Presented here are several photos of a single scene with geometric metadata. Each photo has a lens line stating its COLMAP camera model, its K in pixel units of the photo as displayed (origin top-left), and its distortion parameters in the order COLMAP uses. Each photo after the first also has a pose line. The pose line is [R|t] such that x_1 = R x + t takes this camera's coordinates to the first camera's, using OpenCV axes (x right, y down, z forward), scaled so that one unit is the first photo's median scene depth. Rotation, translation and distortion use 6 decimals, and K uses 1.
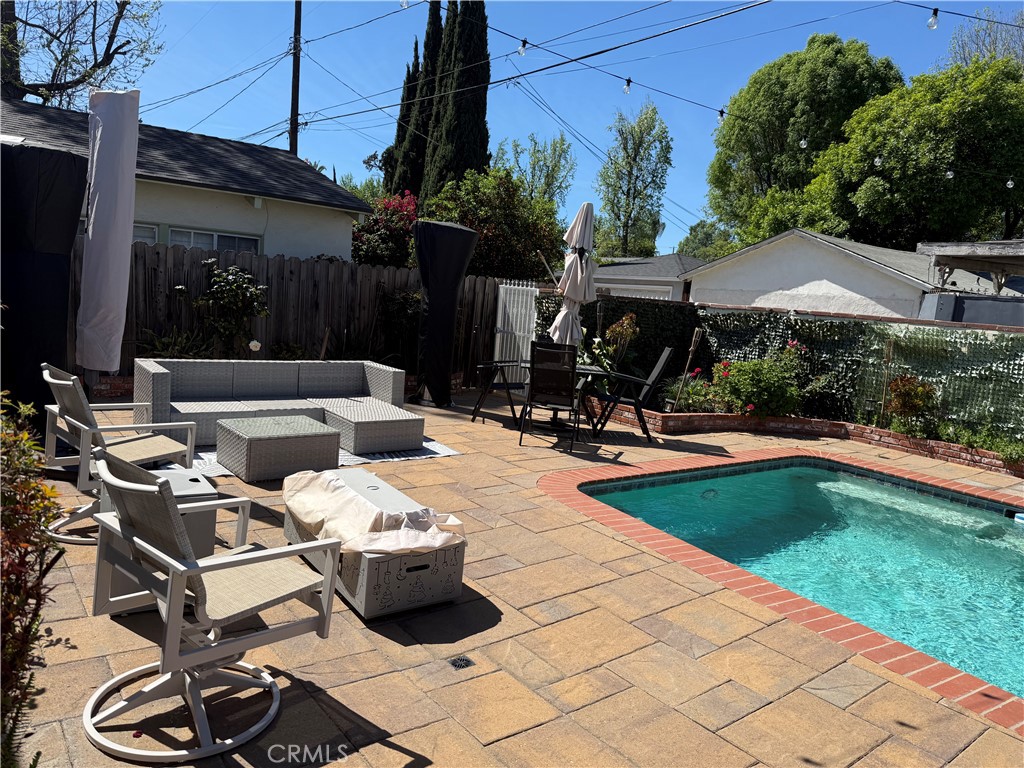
lens RADIAL K [[723.6, 0, 506.5], [0, 723.6, 390.8], [0, 0, 1]] dist [0.030698, -0.047977]
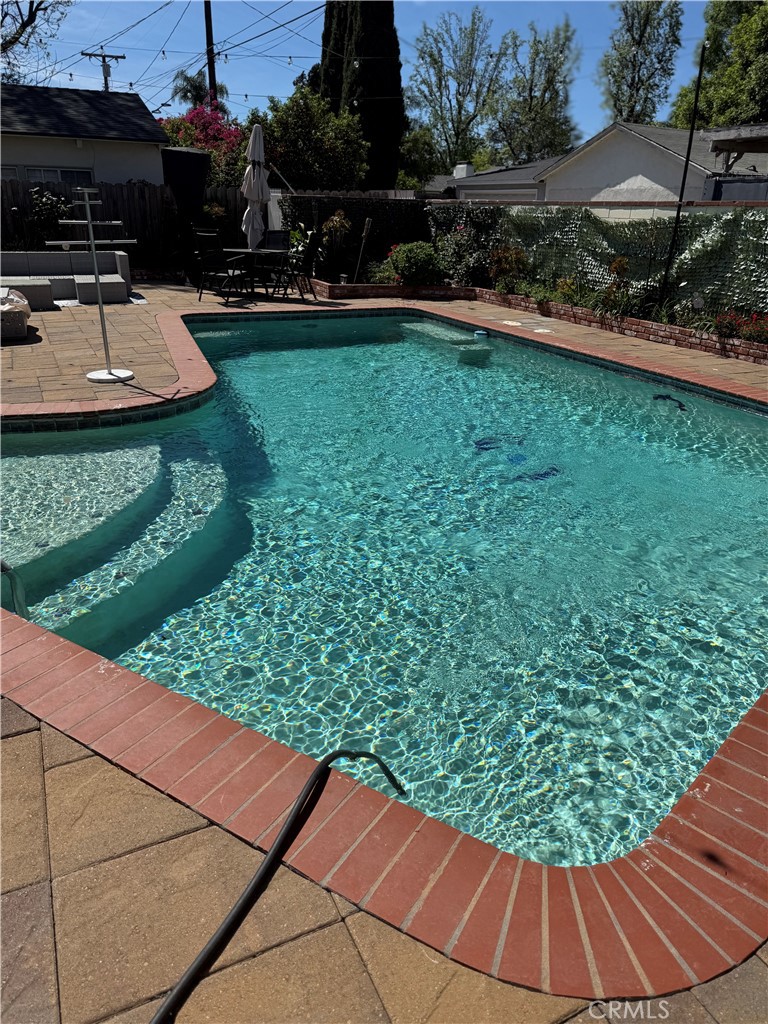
lens RADIAL K [[723.6, 0, 384.0], [0, 723.6, 512.0], [0, 0, 1]] dist [0.030698, -0.047977]
pose [[0.976928, 0.025008, -0.212100, 0.524611], [0.028174, 0.969350, 0.244063, 0.099911], [0.211703, -0.244407, 0.946281, -0.350914]]
